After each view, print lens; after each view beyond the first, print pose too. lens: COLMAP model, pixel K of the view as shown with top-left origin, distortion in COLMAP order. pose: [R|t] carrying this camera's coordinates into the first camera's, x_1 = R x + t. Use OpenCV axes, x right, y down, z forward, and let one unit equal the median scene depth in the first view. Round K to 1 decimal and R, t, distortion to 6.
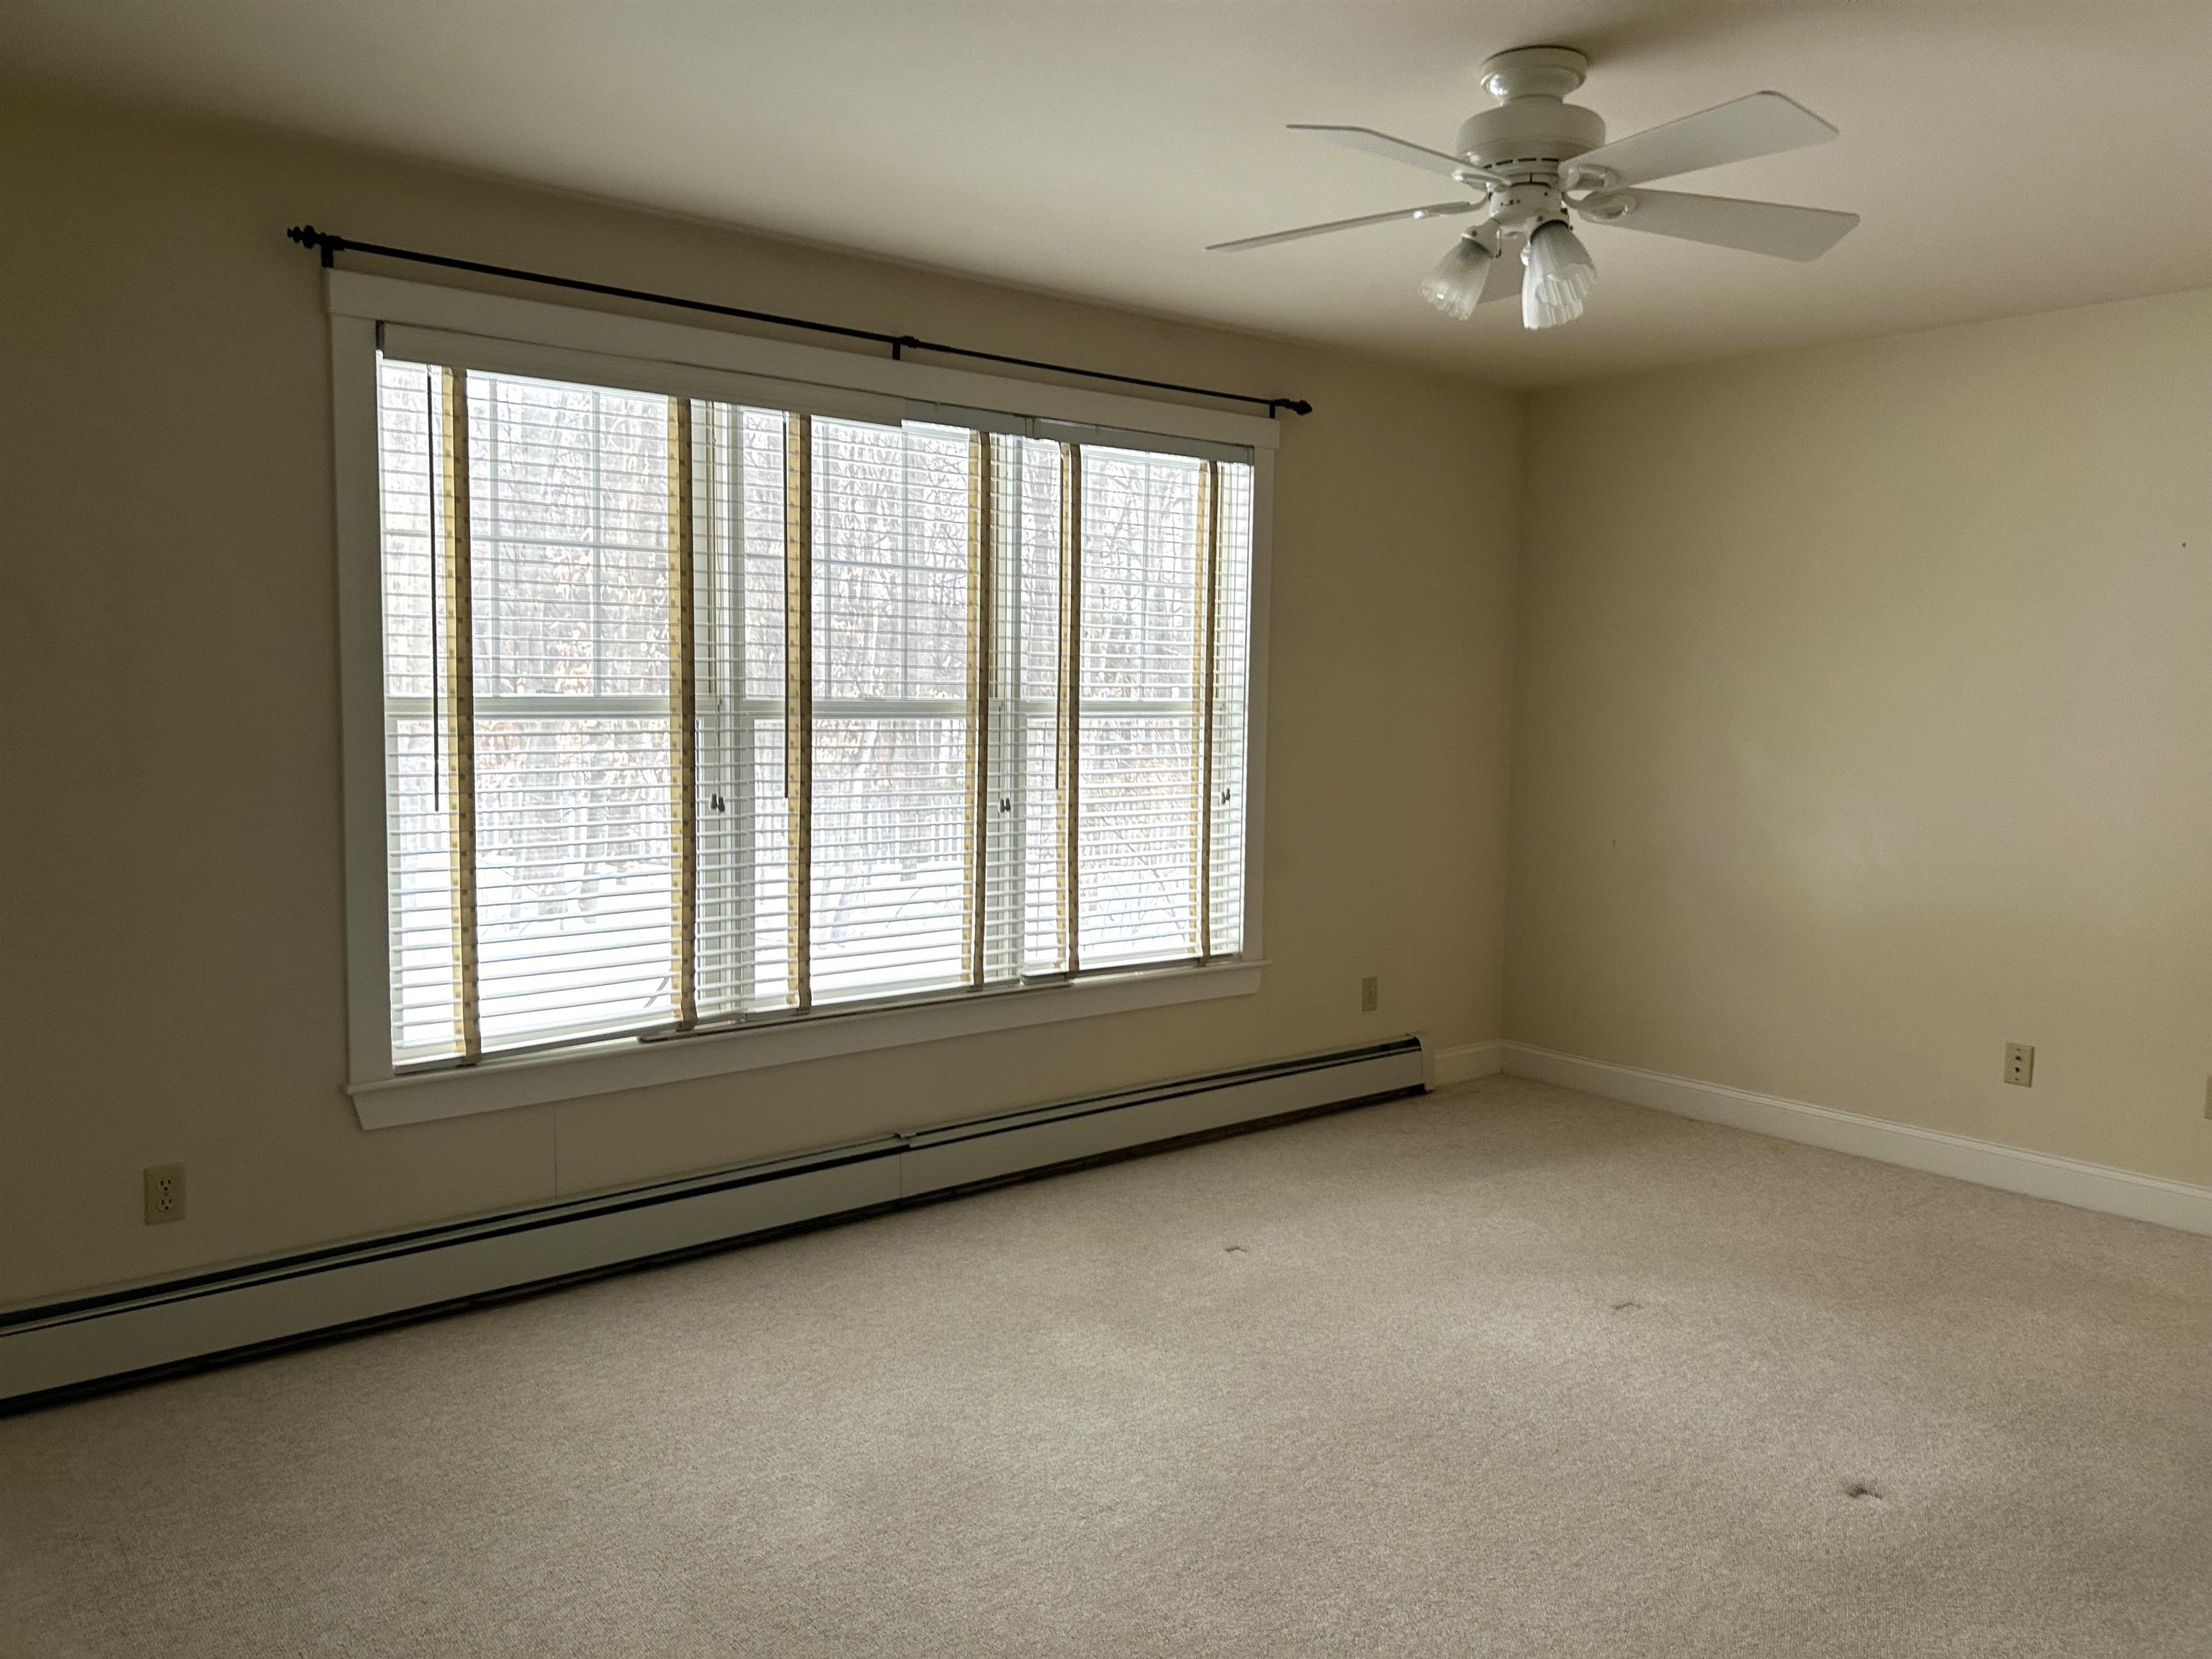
lens RADIAL K [[1657.3, 0, 1095.6], [0, 1657.3, 821.5], [0, 0, 1]] dist [0.055015, -0.048547]
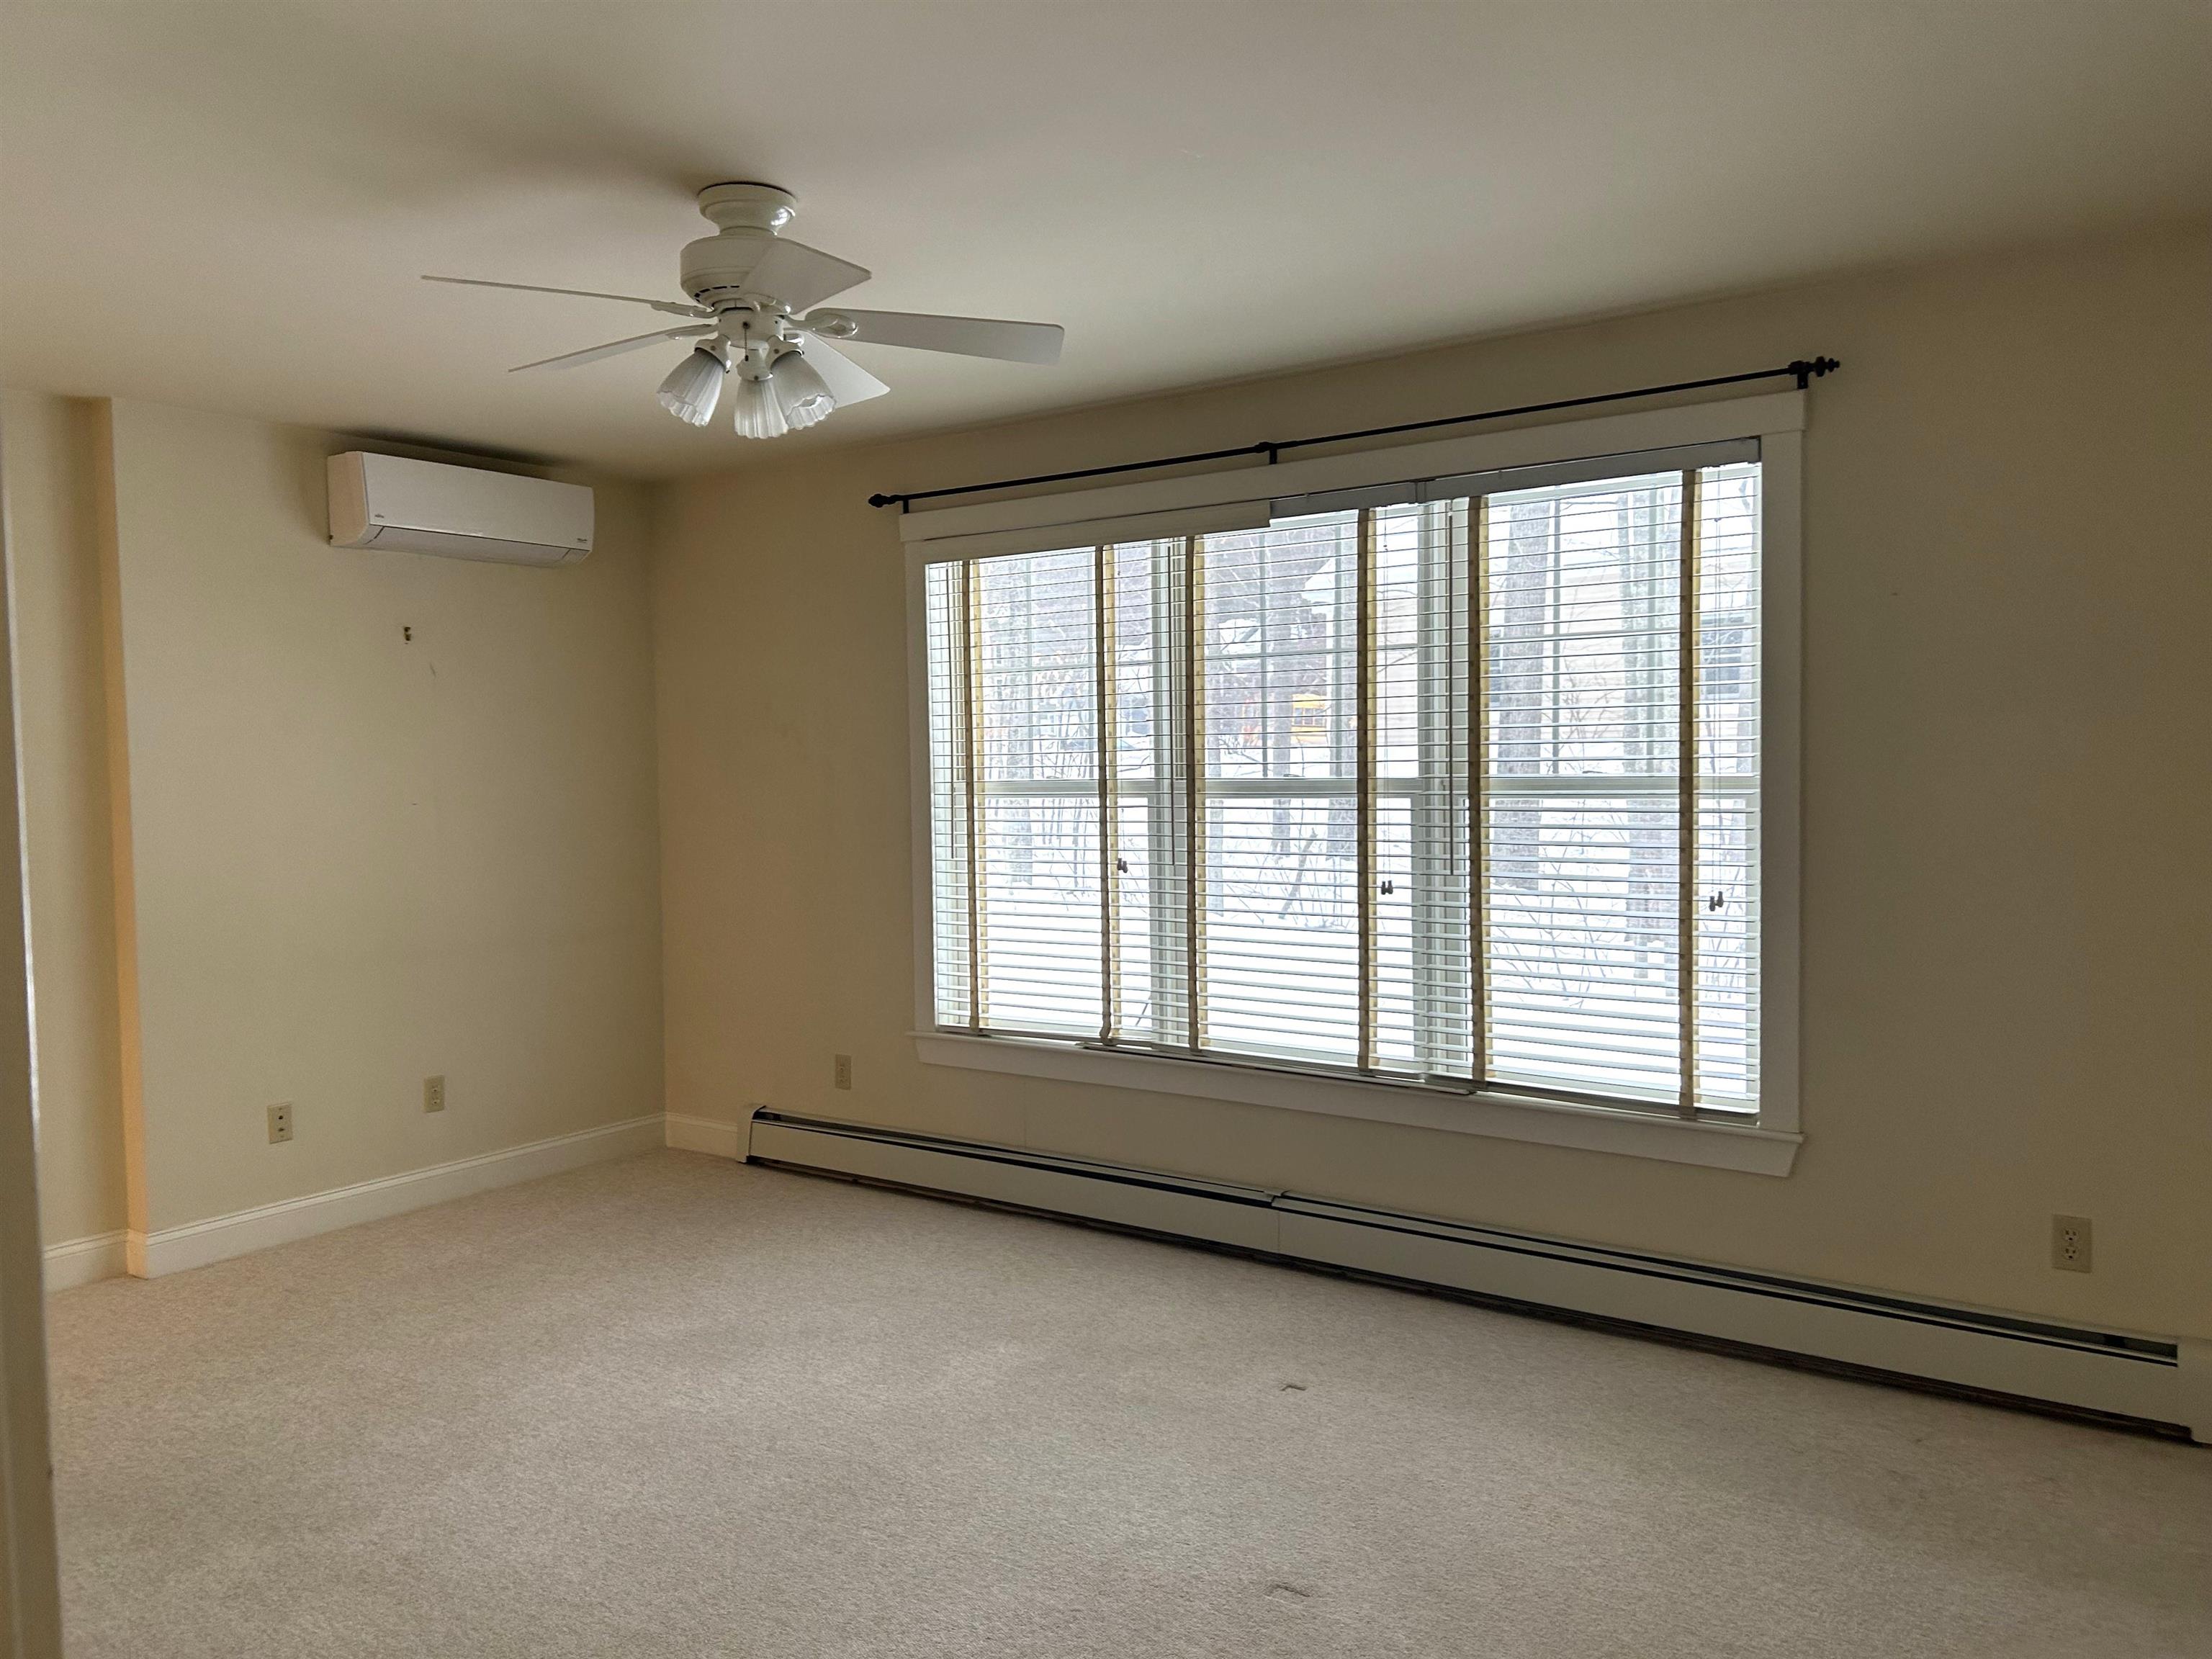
lens RADIAL K [[1657.3, 0, 1094.3], [0, 1657.3, 826.4], [0, 0, 1]] dist [0.055015, -0.048547]
pose [[0.249493, 0.023036, -0.968103, 0.906119], [-0.061491, 0.998076, 0.007903, -0.045614], [0.966422, 0.057558, 0.250429, 0.638229]]
